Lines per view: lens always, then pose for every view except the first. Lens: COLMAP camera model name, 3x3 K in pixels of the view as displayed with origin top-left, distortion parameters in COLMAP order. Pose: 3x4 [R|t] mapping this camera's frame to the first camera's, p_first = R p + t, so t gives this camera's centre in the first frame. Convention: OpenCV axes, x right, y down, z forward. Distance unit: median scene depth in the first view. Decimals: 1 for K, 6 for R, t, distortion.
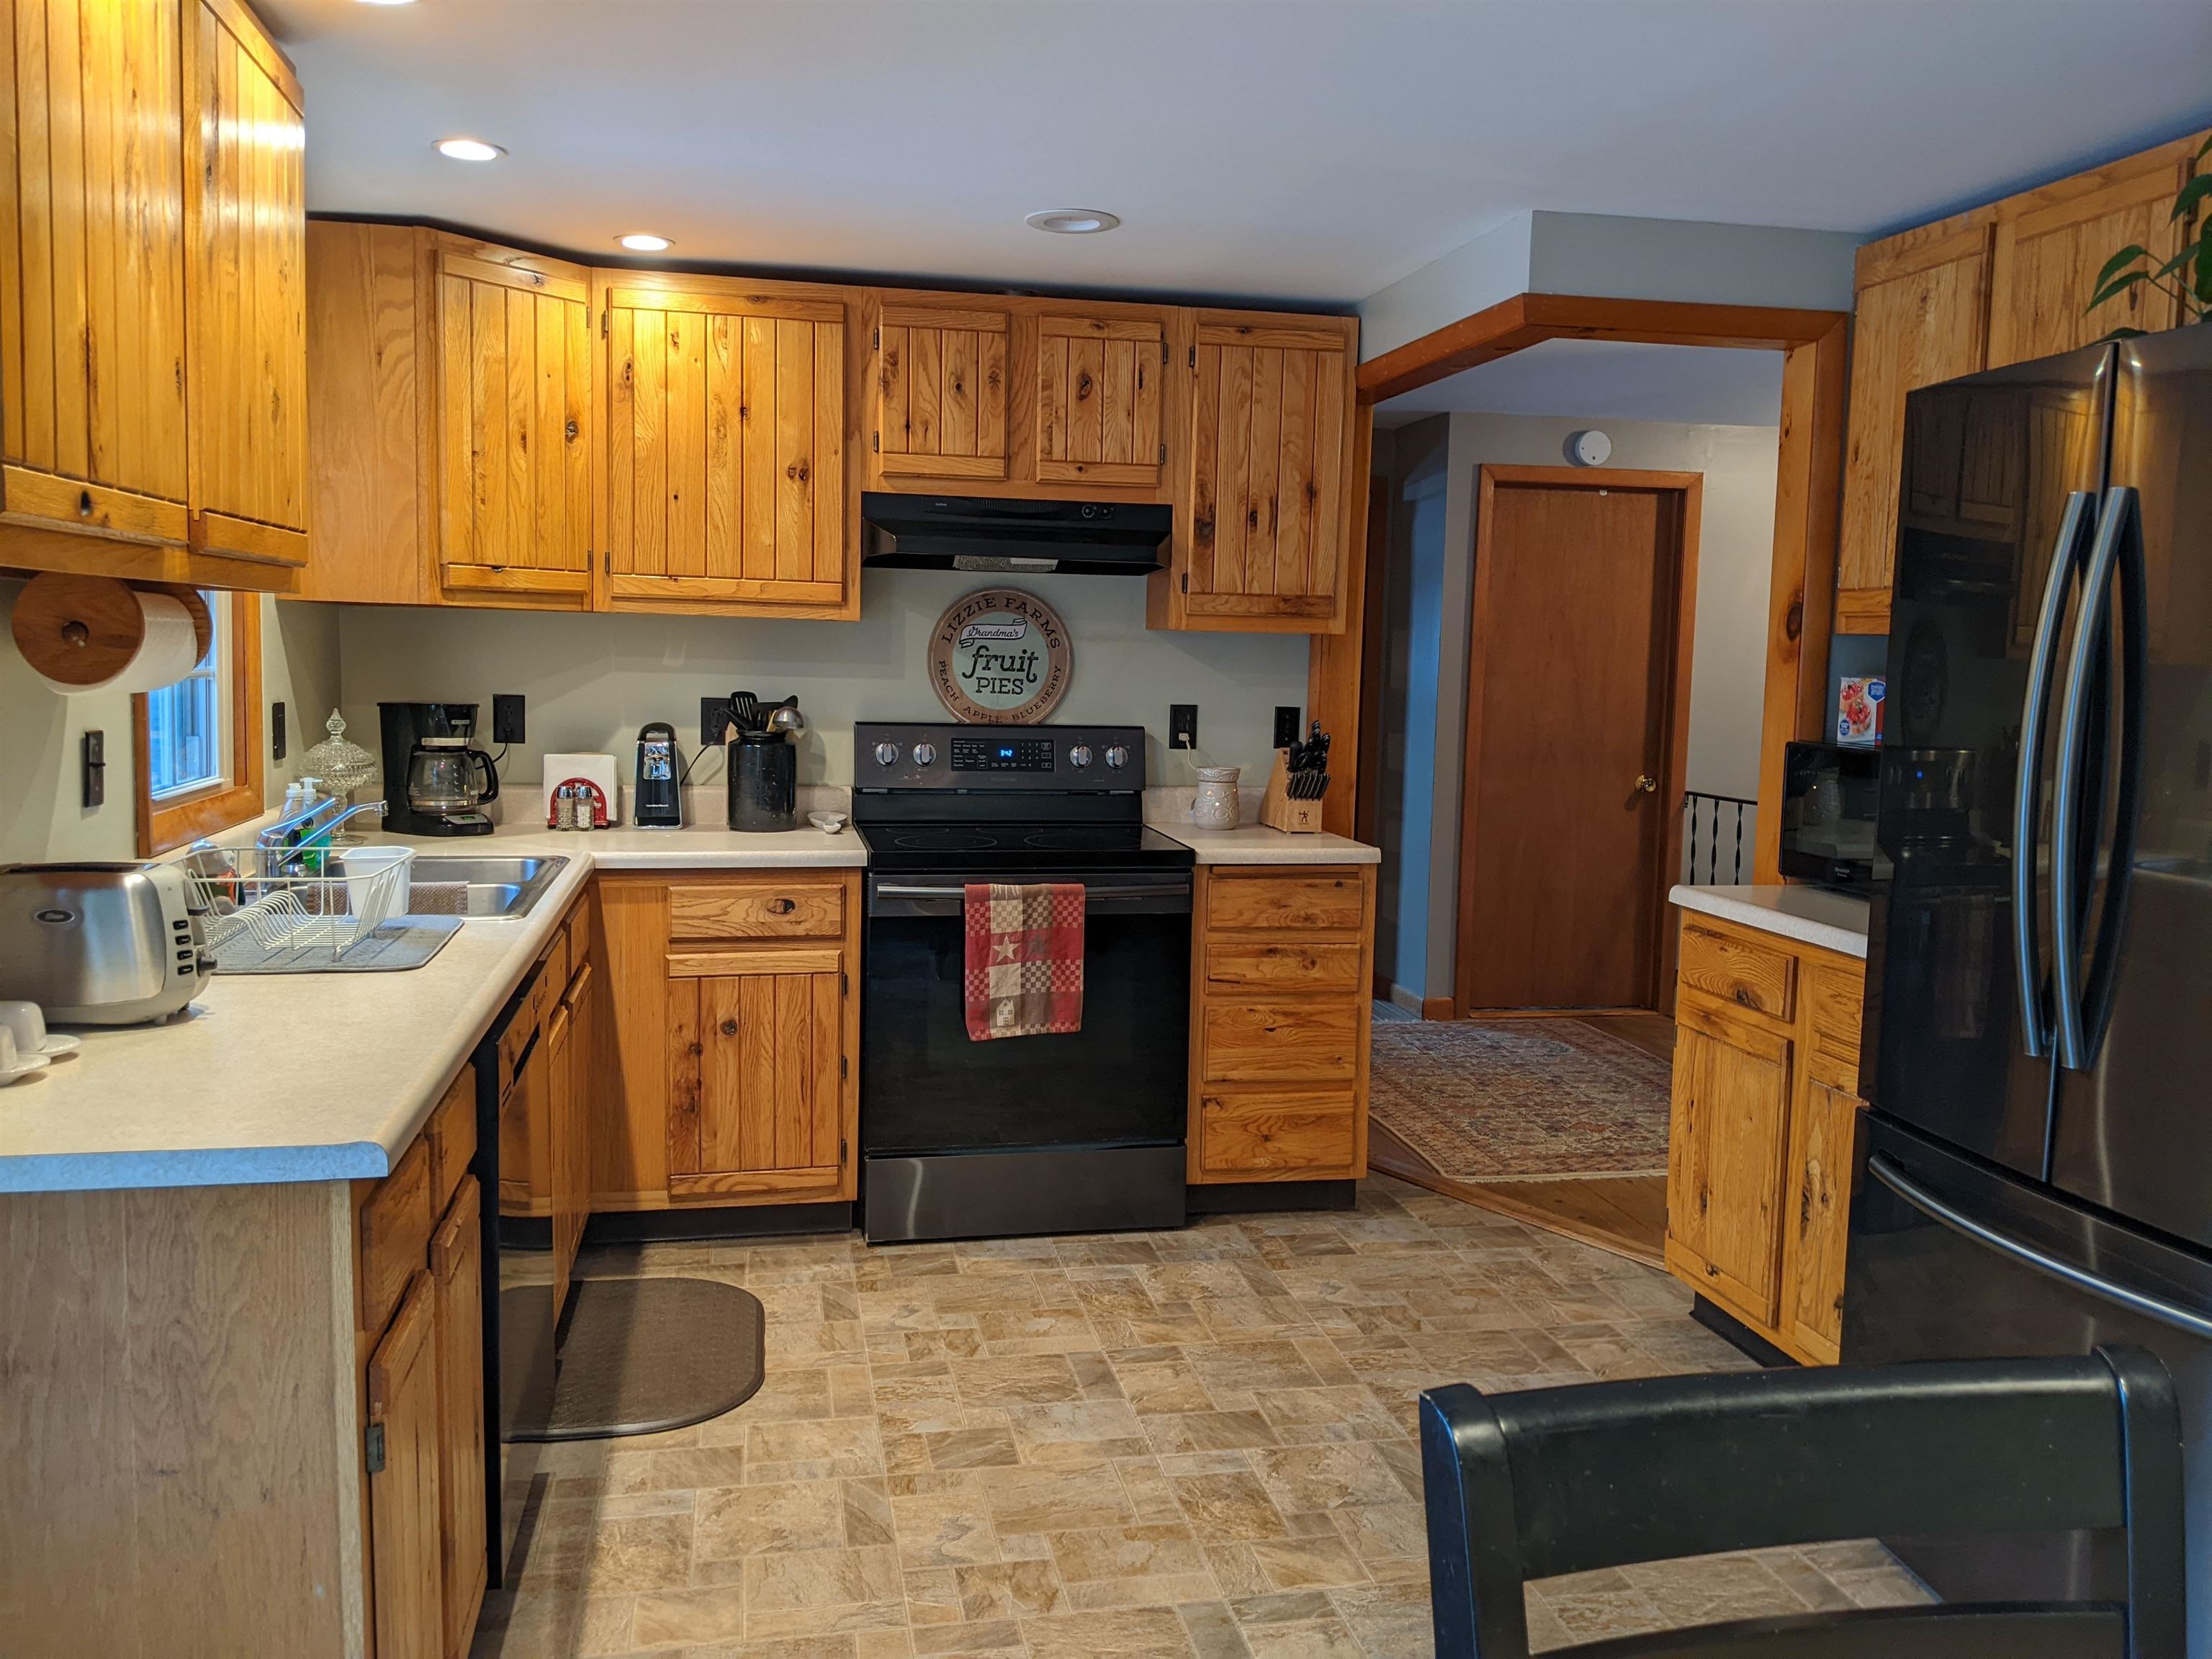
lens RADIAL K [[1757.3, 0, 1091.4], [0, 1757.3, 823.5], [0, 0, 1]] dist [0.036829, -0.076751]
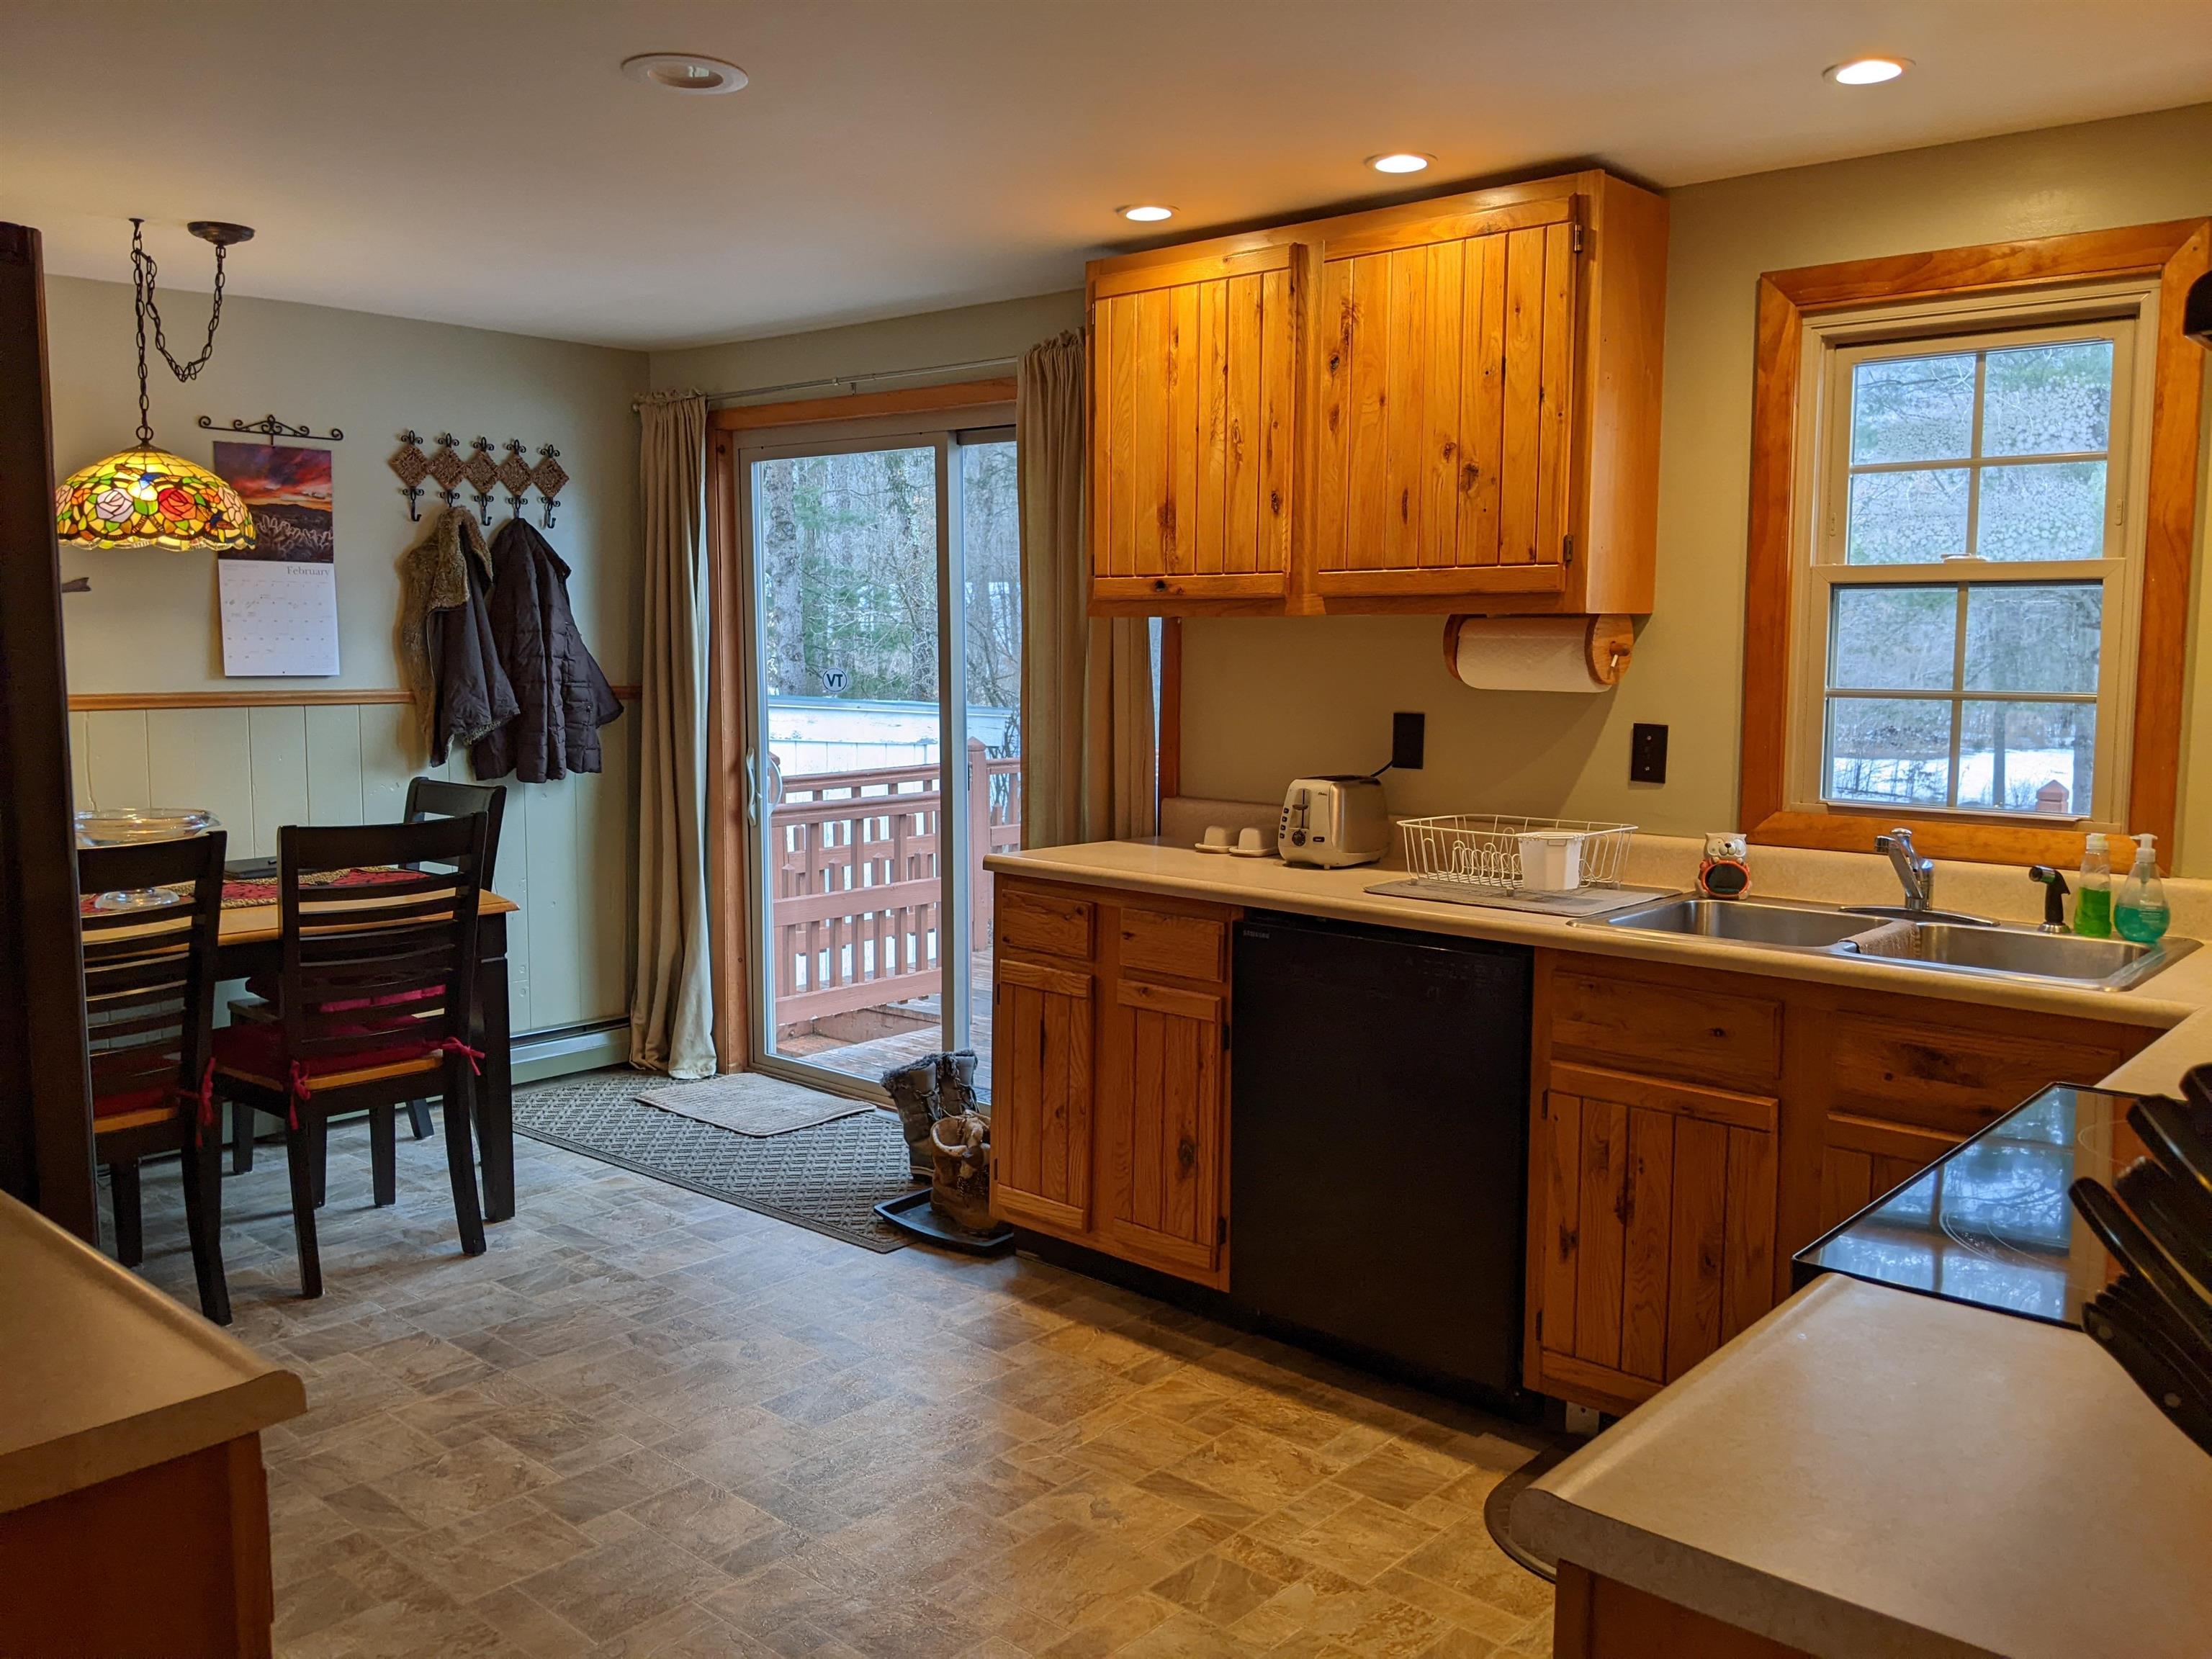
lens RADIAL K [[1757.3, 0, 1117.3], [0, 1757.3, 830.7], [0, 0, 1]] dist [0.036829, -0.076751]
pose [[-0.790941, 0.037016, -0.610772, 0.503849], [-0.086251, 0.981458, 0.171175, -0.152675], [0.605784, 0.188070, -0.773082, 1.653980]]
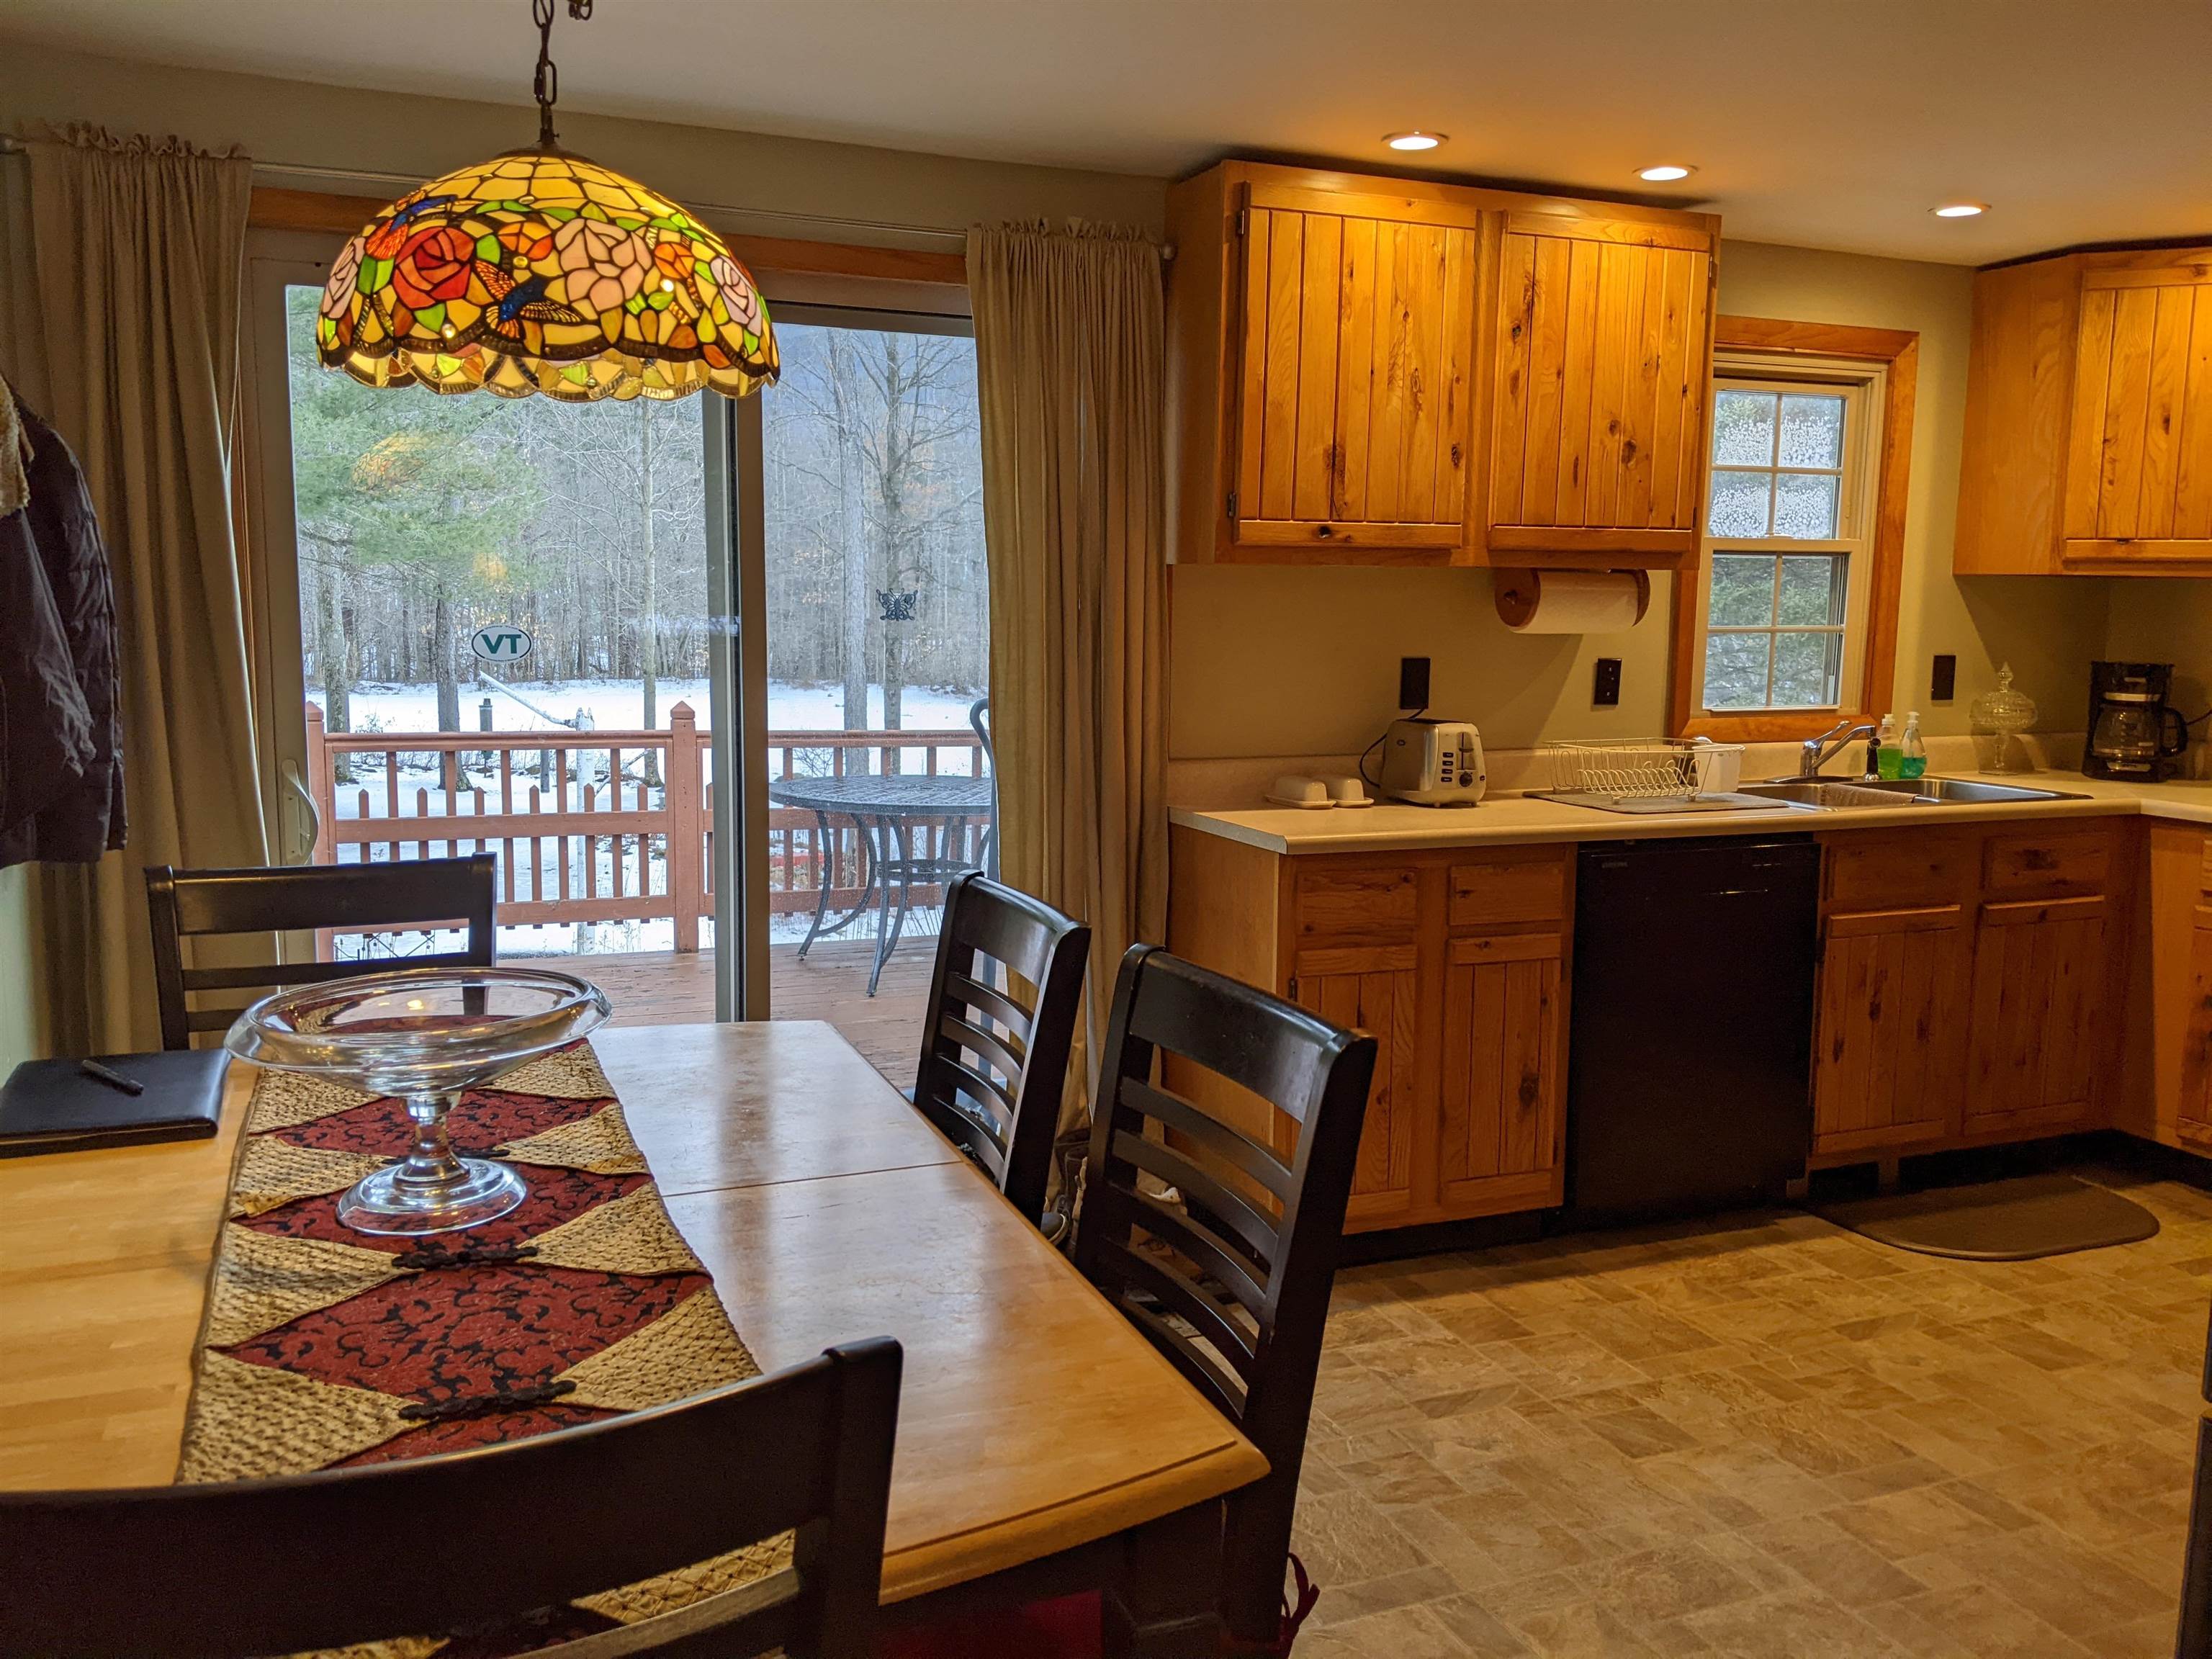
lens RADIAL K [[1757.3, 0, 1111.1], [0, 1757.3, 831.8], [0, 0, 1]] dist [0.036829, -0.076751]
pose [[0.190966, 0.113547, -0.975007, 0.884975], [-0.105454, 0.989912, 0.094628, 0.000598], [0.975916, 0.084747, 0.201013, 0.216580]]
